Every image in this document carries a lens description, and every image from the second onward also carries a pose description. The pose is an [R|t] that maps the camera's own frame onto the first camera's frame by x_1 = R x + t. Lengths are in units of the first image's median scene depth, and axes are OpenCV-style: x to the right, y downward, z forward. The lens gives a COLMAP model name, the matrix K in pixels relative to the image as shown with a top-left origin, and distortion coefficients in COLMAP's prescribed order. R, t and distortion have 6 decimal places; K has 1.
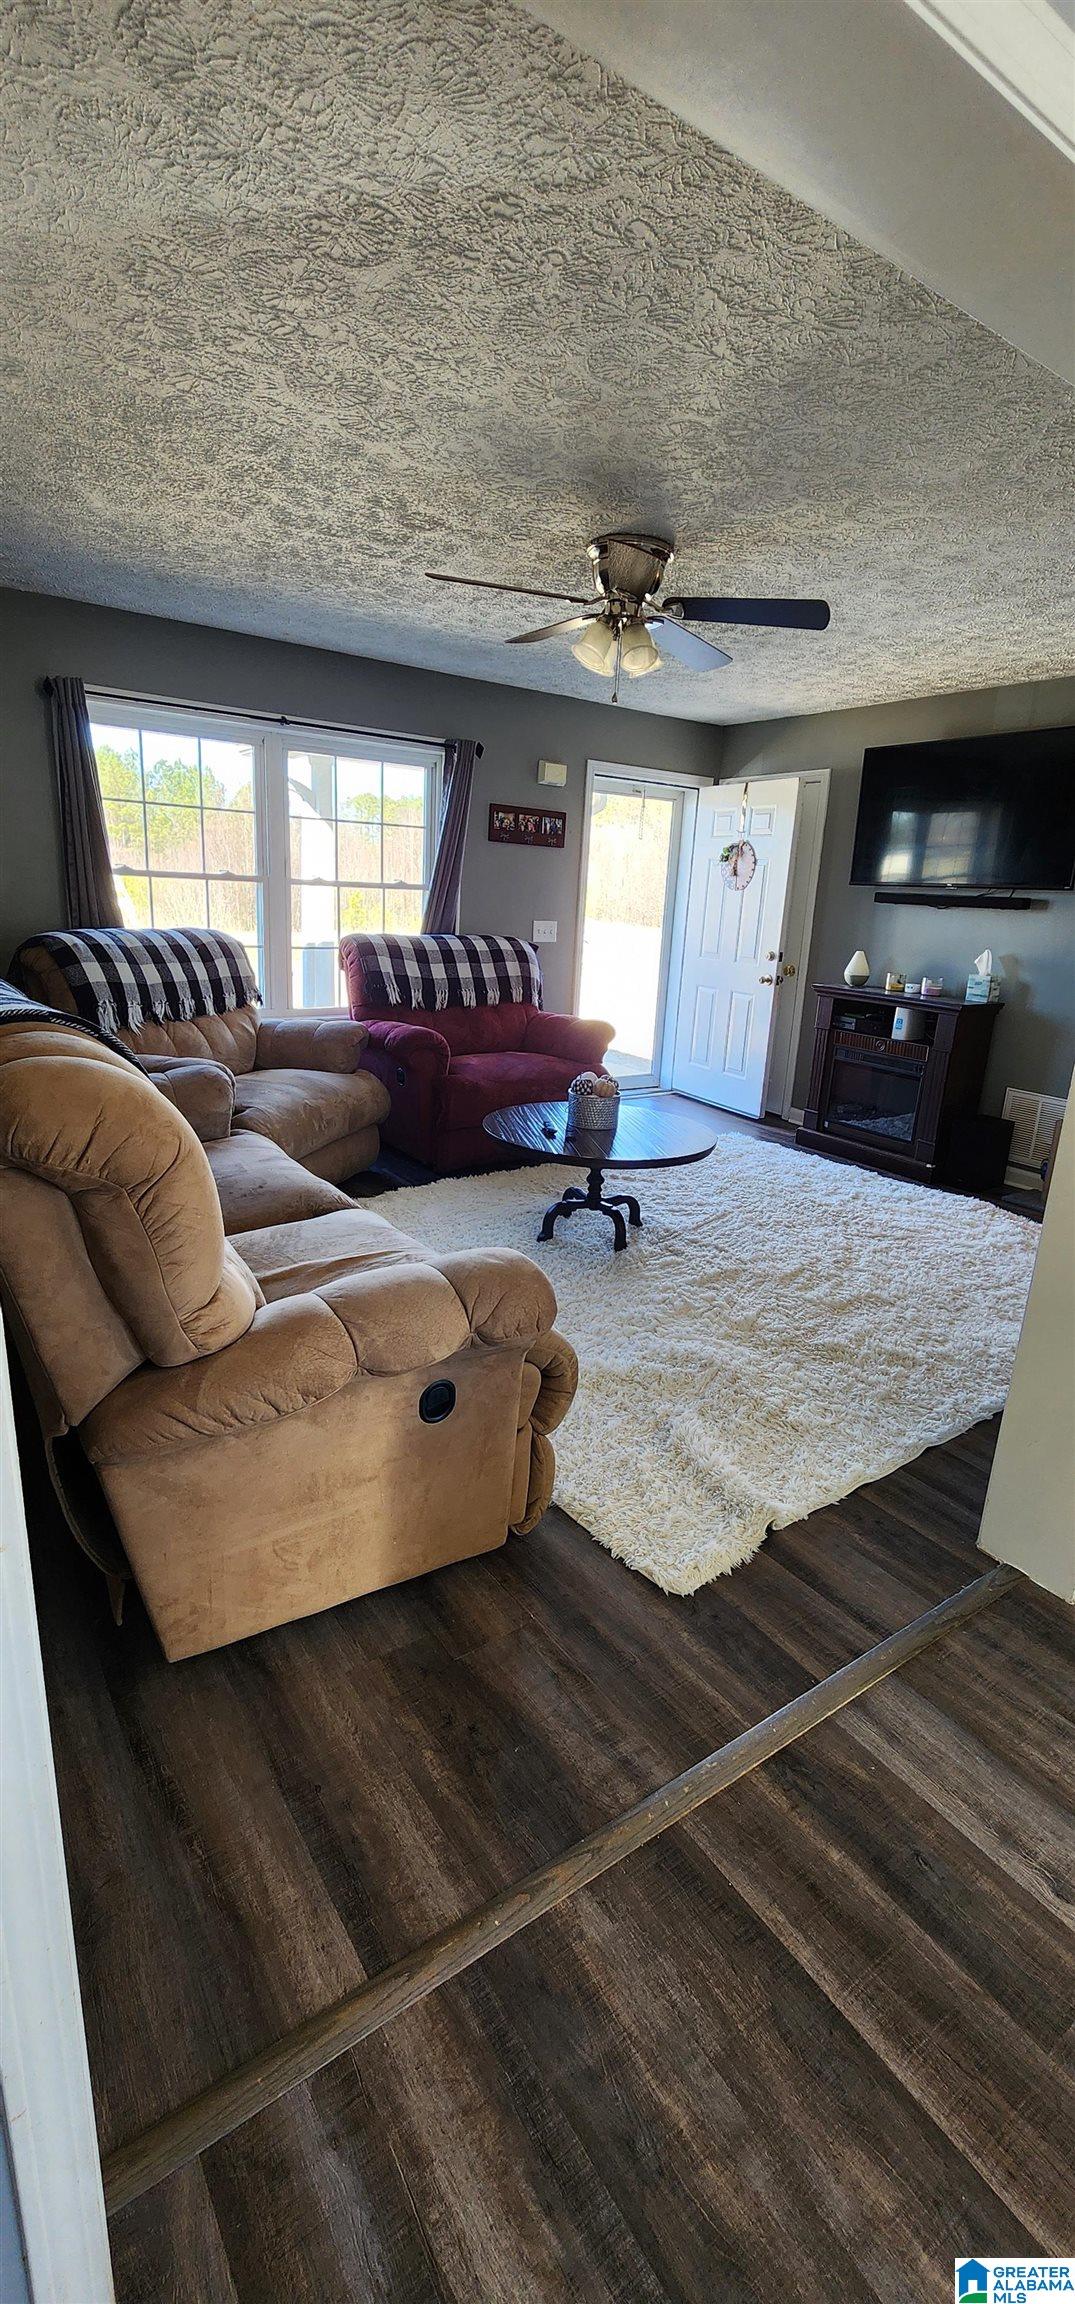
lens RADIAL K [[947.0, 0, 537.5], [0, 947.0, 1152.0], [0, 0, 1]] dist [-0.000299, -0.000059]
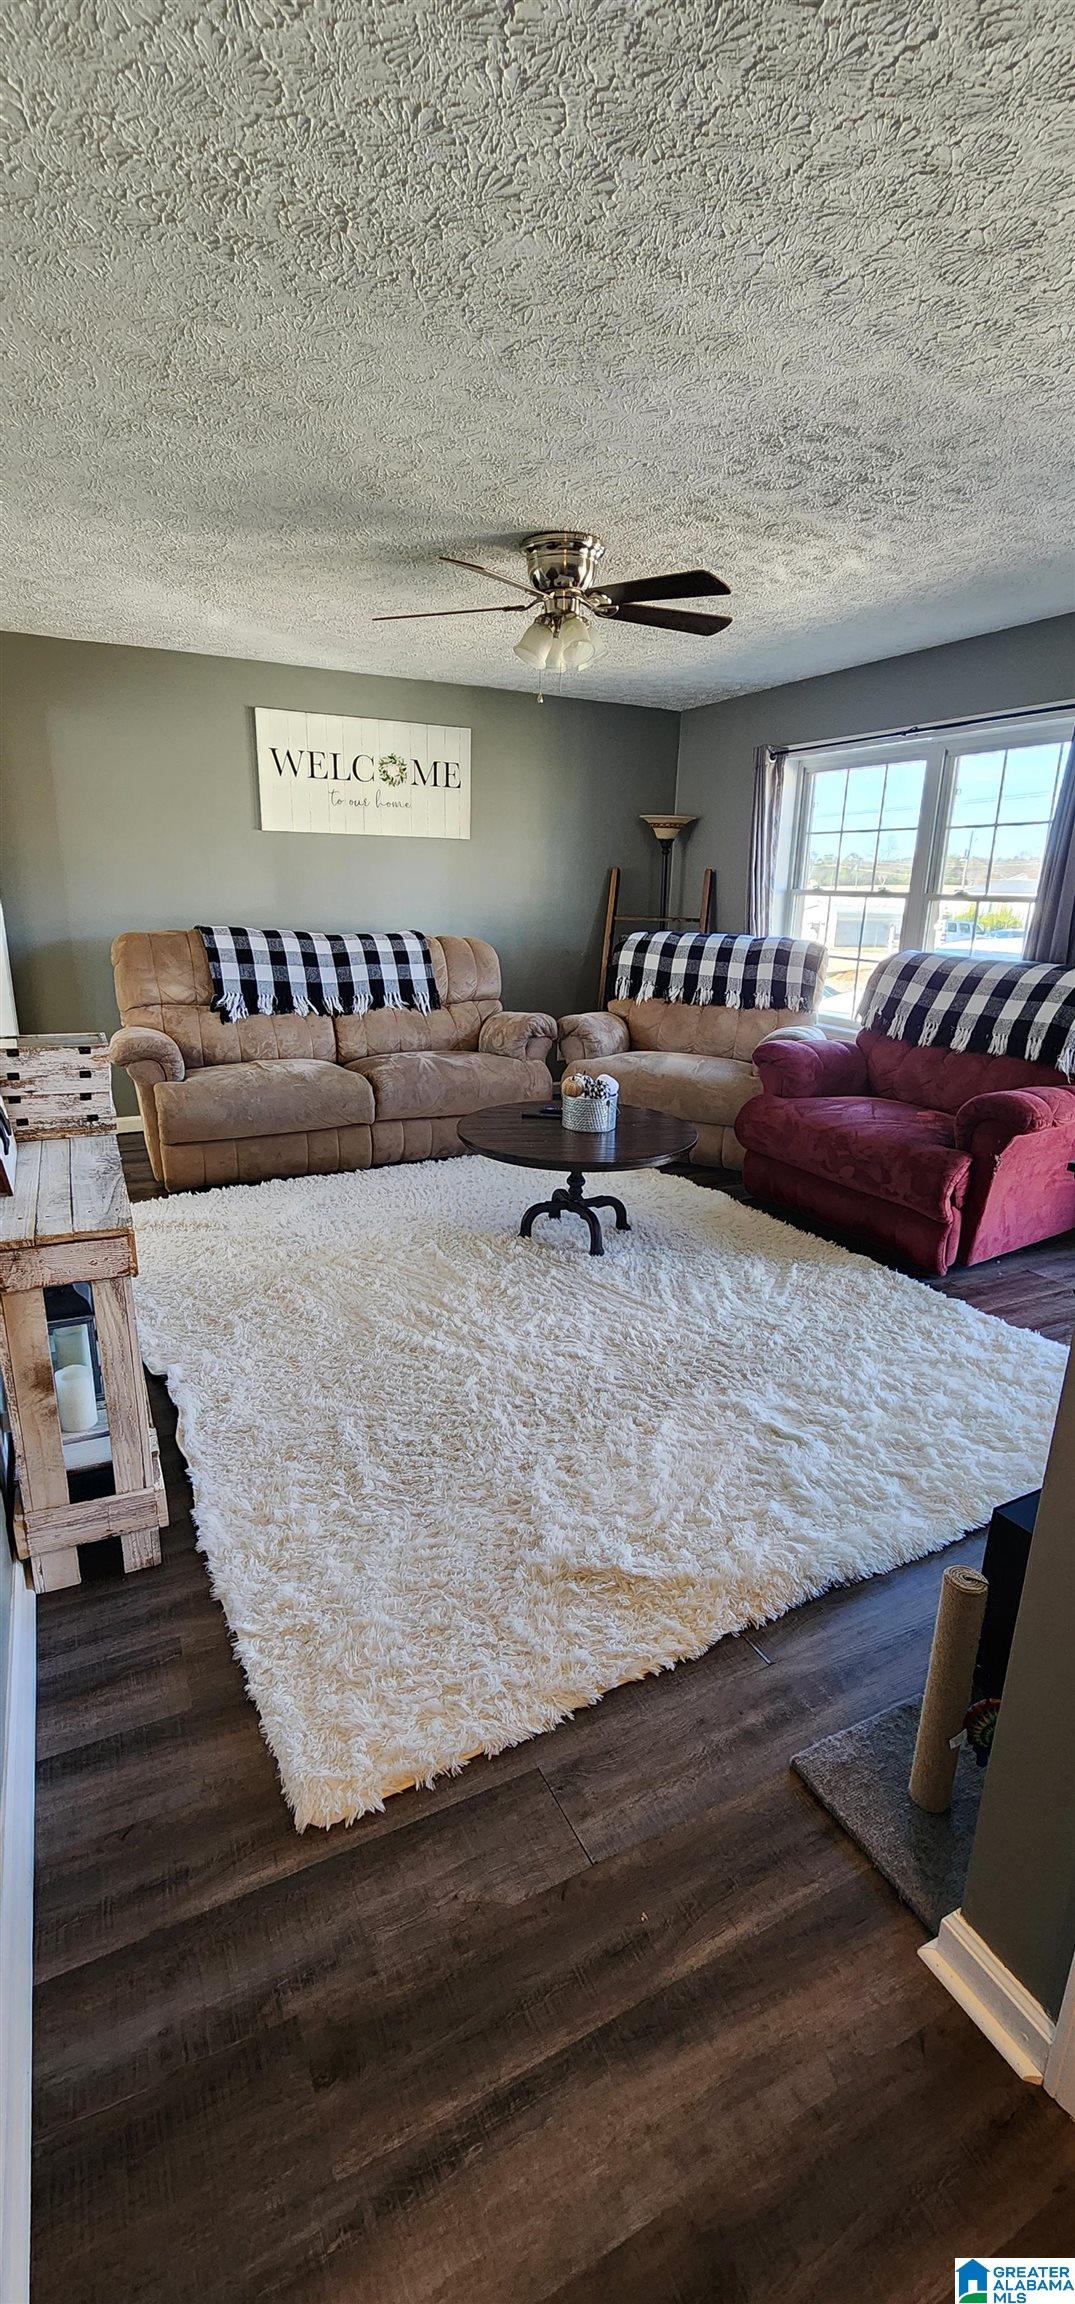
lens RADIAL K [[947.0, 0, 537.5], [0, 947.0, 1152.0], [0, 0, 1]] dist [-0.000299, -0.000059]
pose [[-0.140184, 0.217379, -0.965968, 2.454617], [-0.289542, 0.923955, 0.249944, -0.564700], [0.946844, 0.314727, -0.066584, 2.500313]]
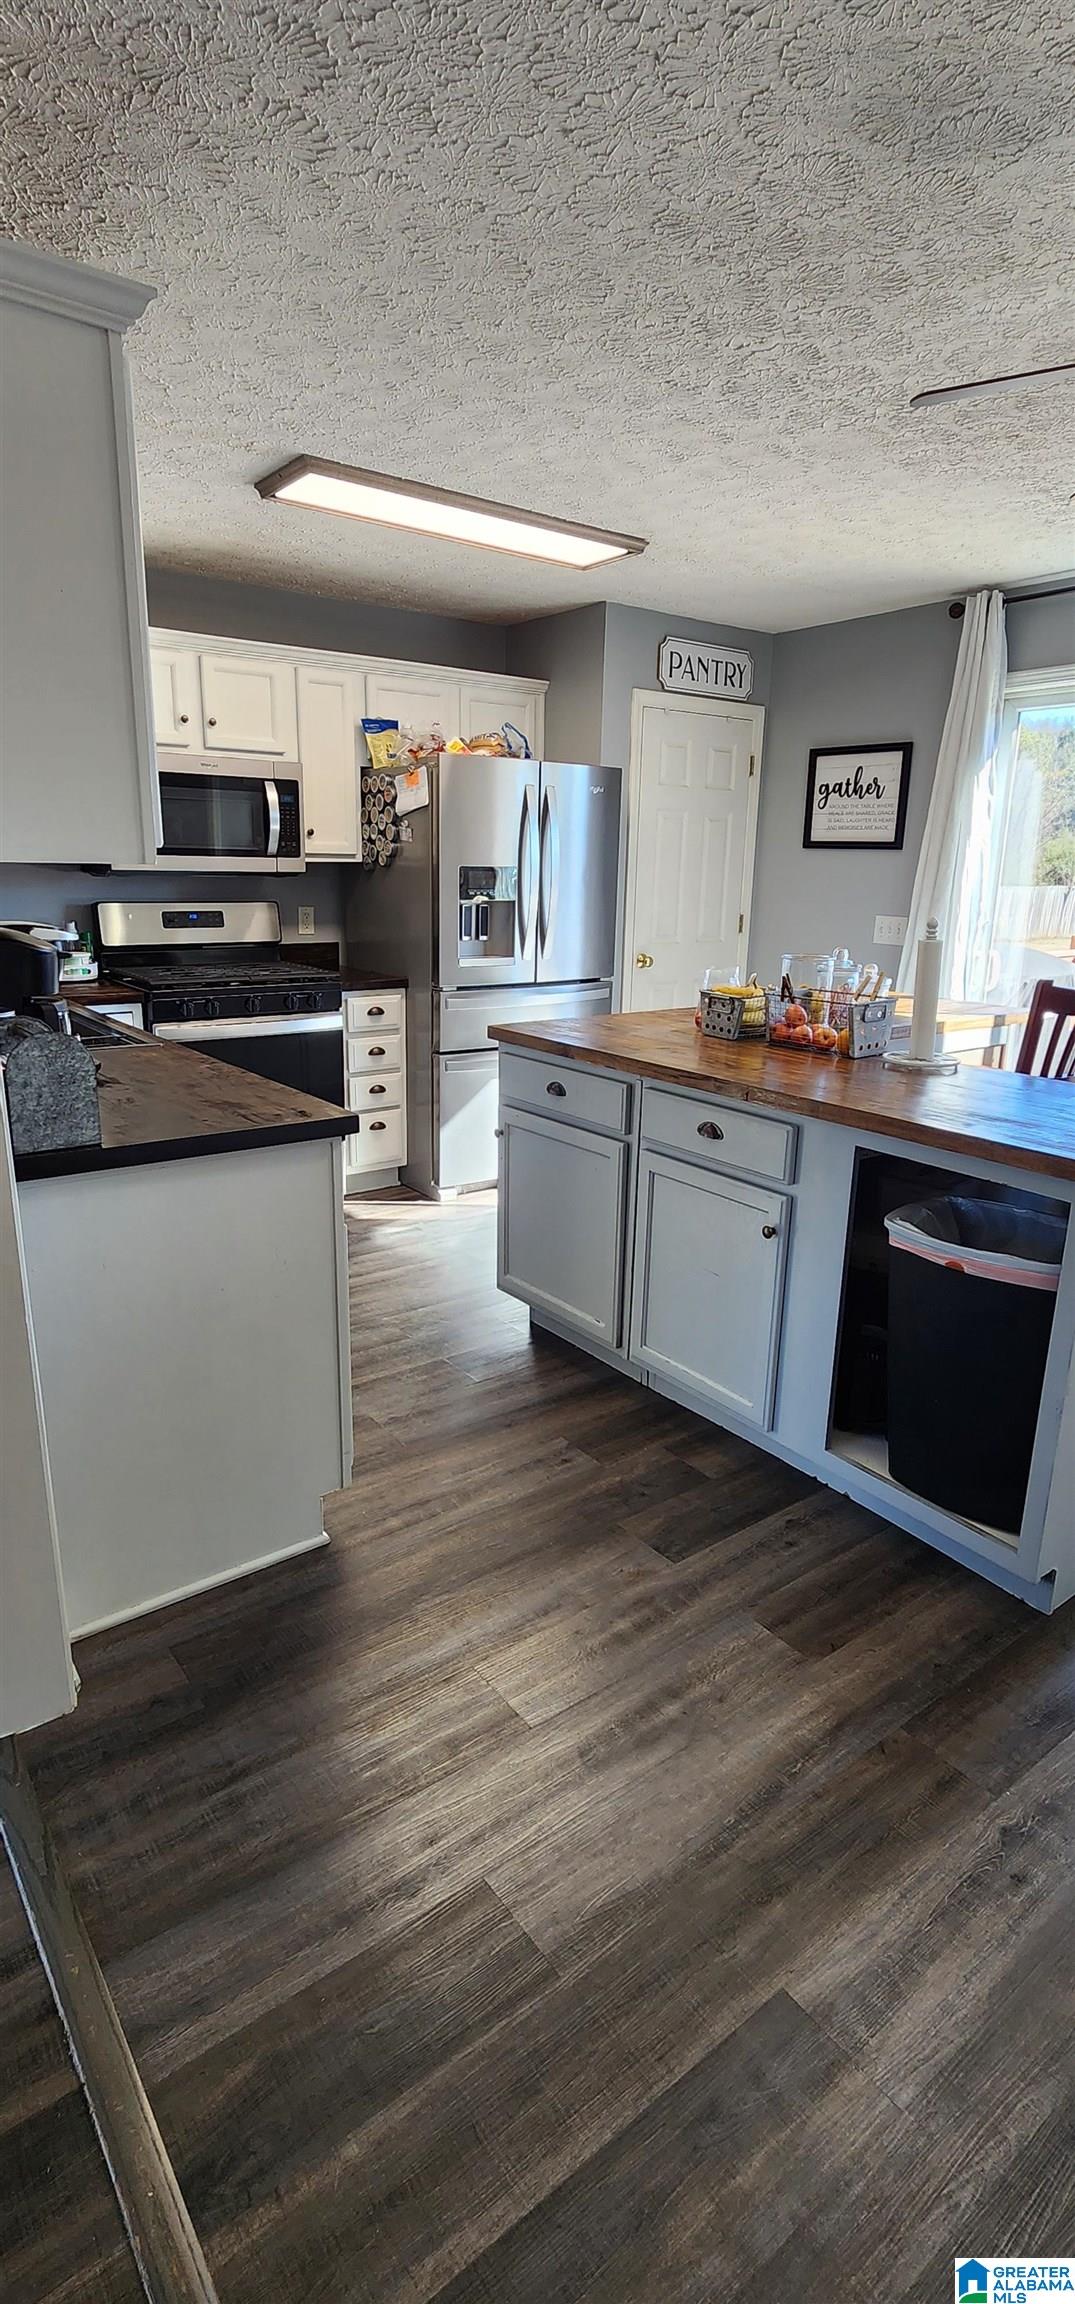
lens RADIAL K [[1082.9, 0, 537.5], [0, 1082.9, 1152.0], [0, 0, 1]] dist [-0.000318, 0.000419]
pose [[-0.036415, -0.301263, 0.952845, -0.231510], [0.244896, 0.921714, 0.300780, -0.177259], [-0.968865, 0.244301, 0.040214, 0.542149]]
